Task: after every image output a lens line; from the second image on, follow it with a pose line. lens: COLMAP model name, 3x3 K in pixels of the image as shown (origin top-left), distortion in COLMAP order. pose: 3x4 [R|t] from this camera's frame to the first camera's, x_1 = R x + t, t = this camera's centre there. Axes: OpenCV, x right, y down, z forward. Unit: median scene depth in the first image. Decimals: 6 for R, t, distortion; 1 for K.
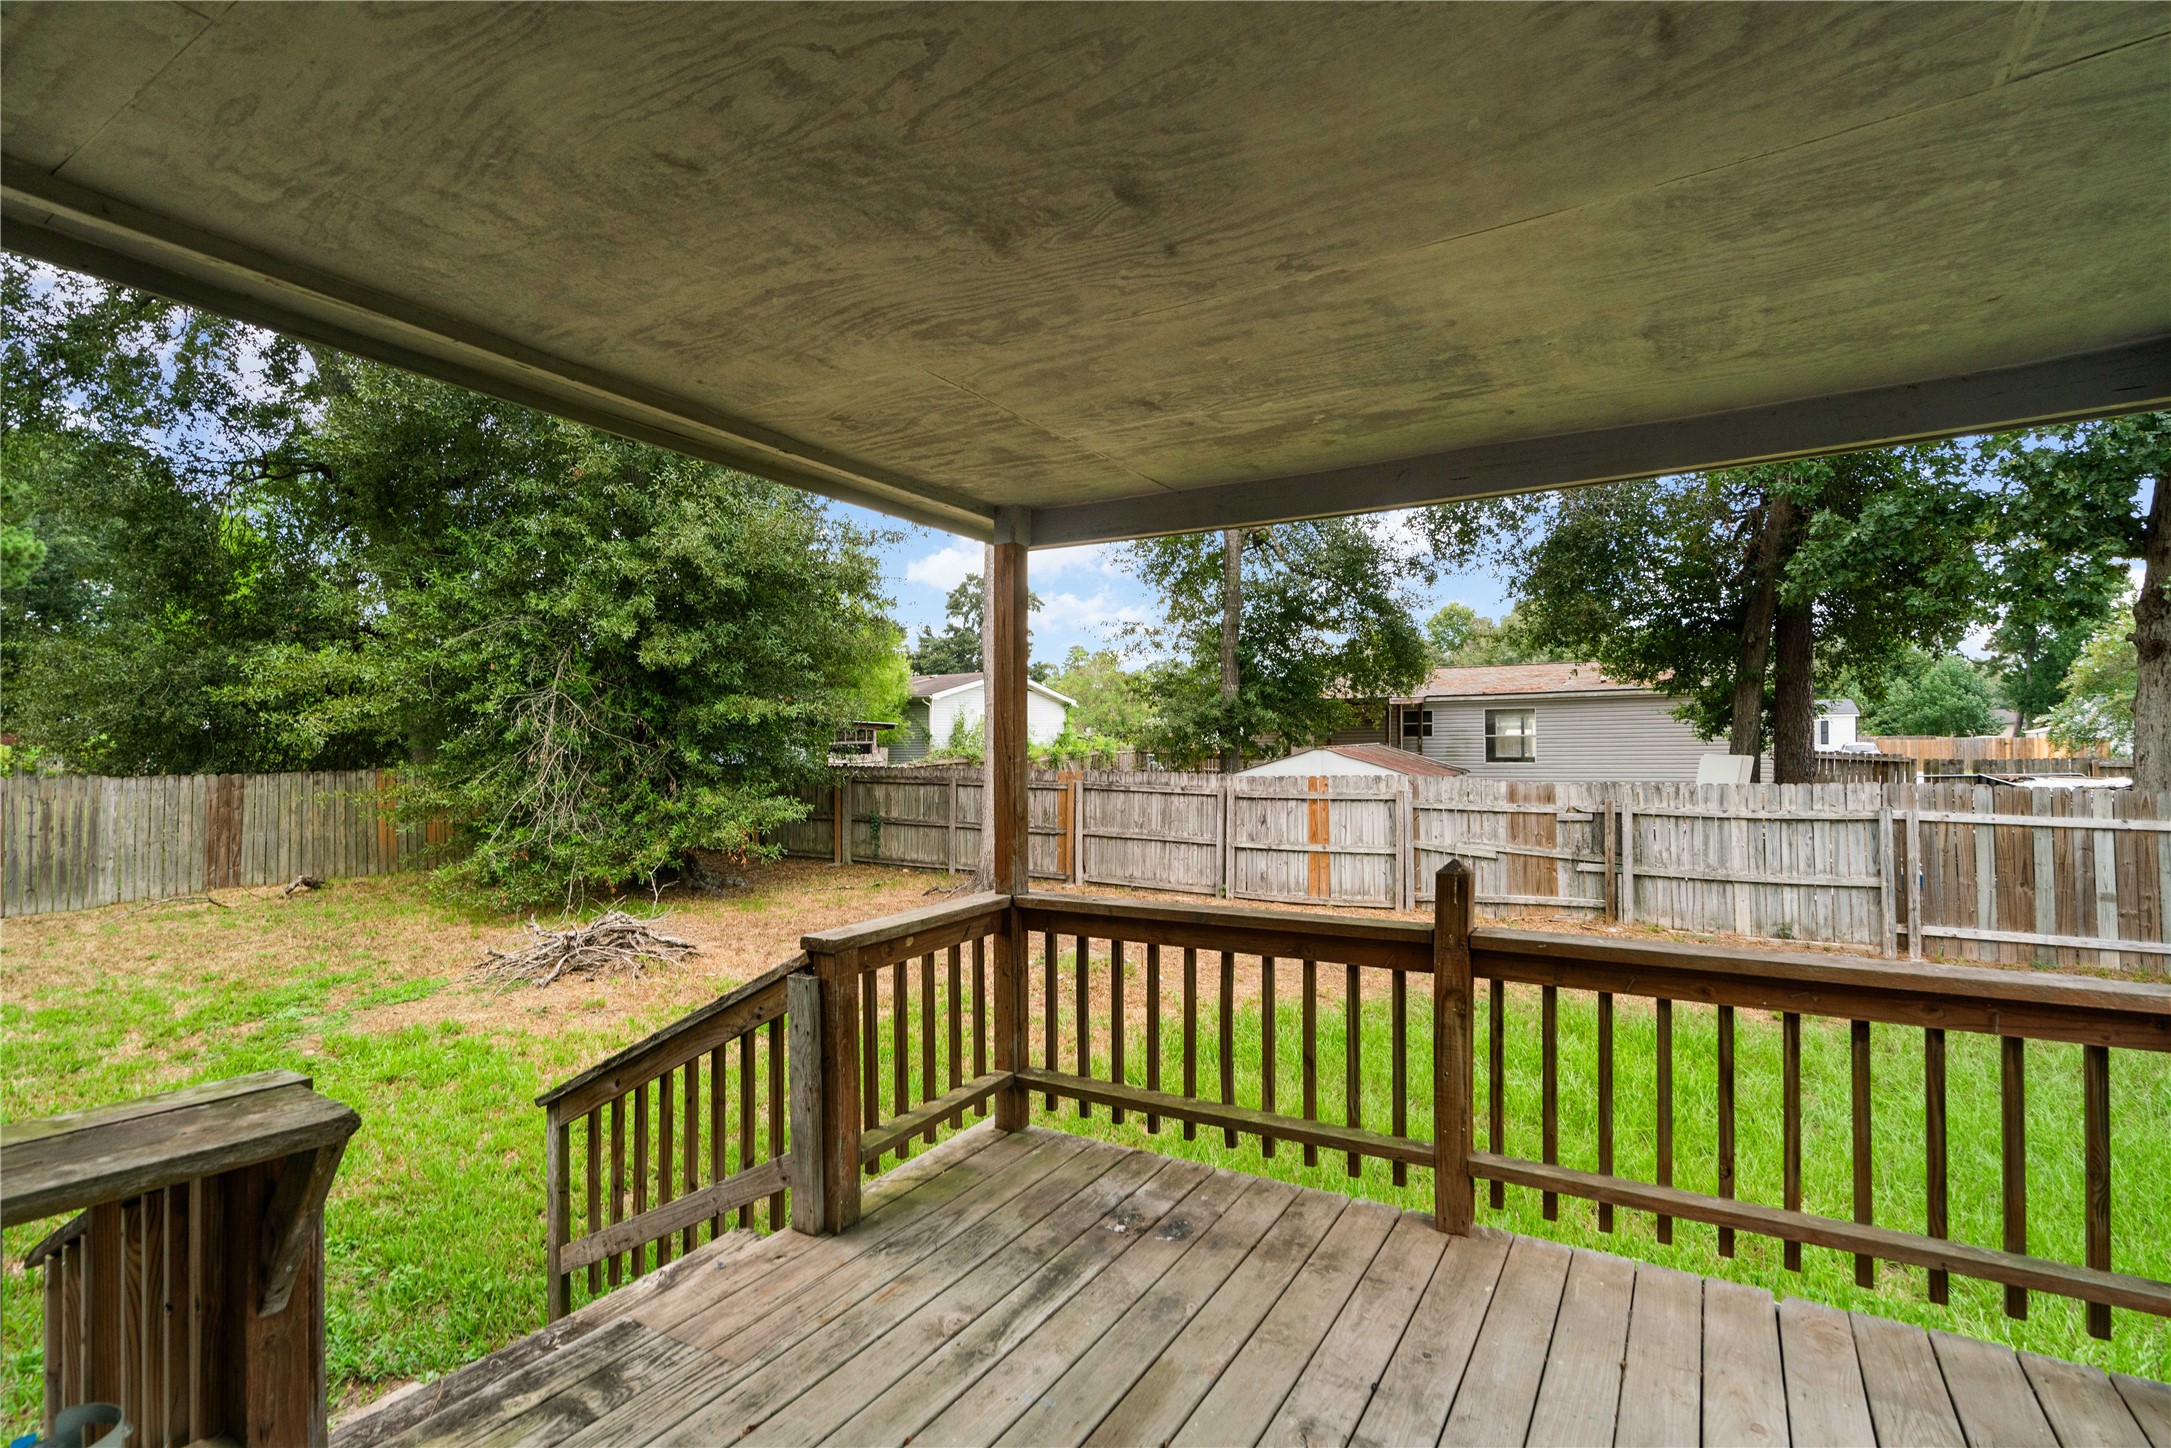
lens RADIAL K [[992.6, 0, 1084.9], [0, 992.6, 735.1], [0, 0, 1]] dist [-0.002808, 0.003046]
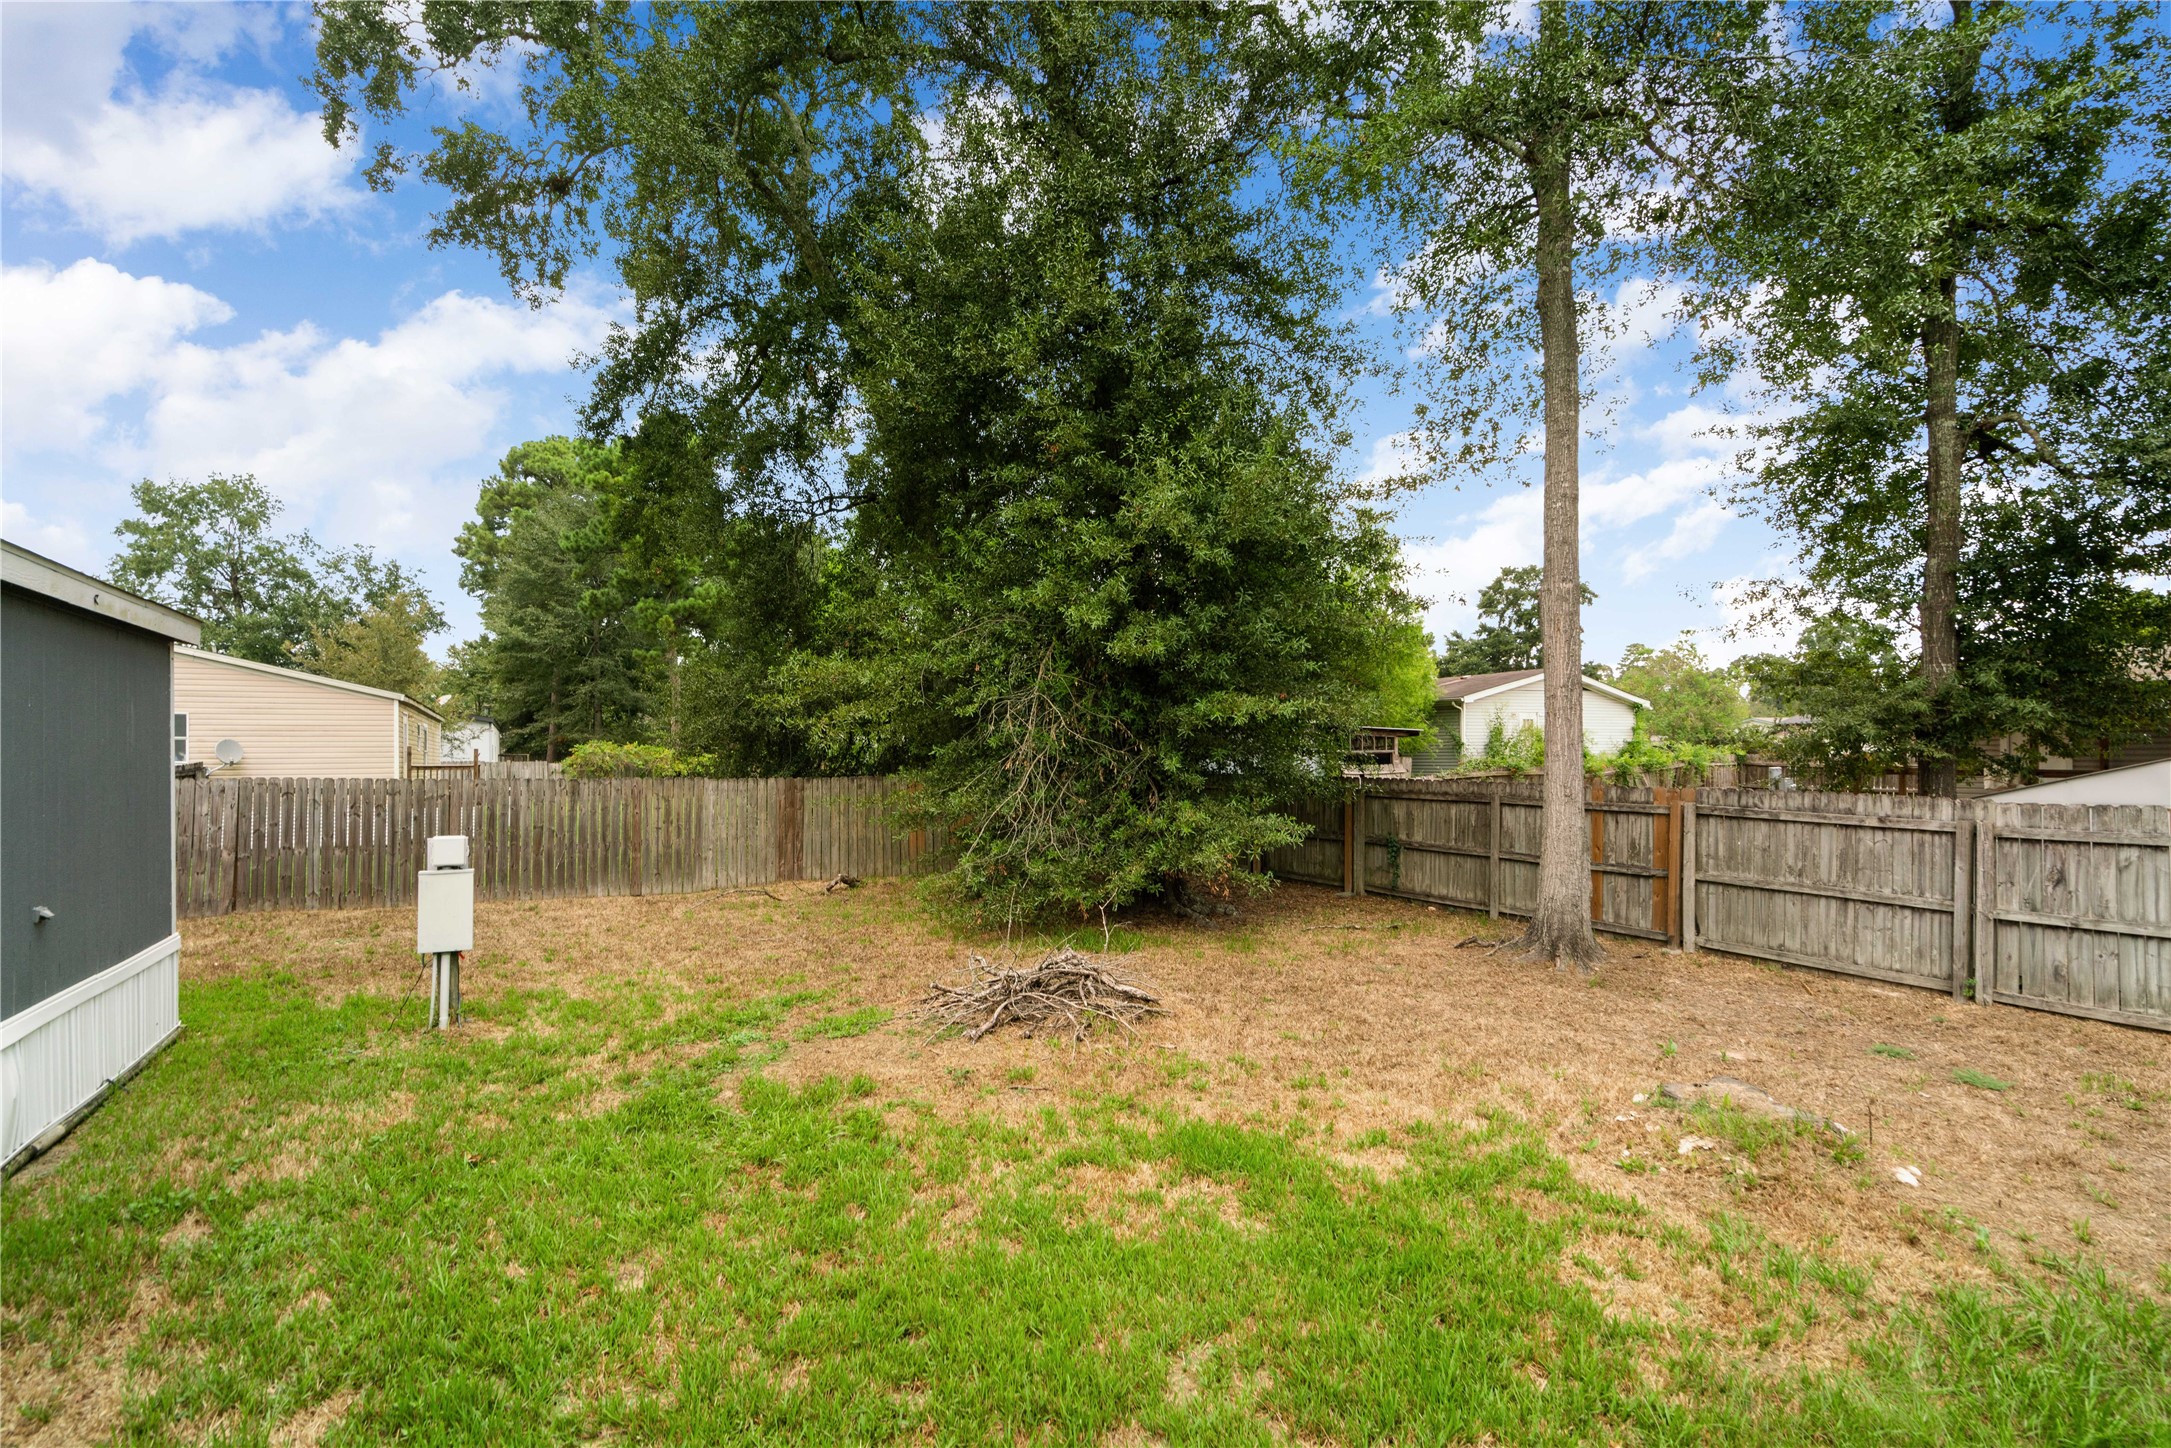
lens RADIAL K [[992.6, 0, 1084.5], [0, 992.6, 755.7], [0, 0, 1]] dist [-0.002808, 0.003046]
pose [[0.869950, 0.002333, -0.493134, -0.035714], [0.002476, 0.999956, 0.009099, 0.005568], [0.493133, -0.009136, 0.869906, 0.197882]]
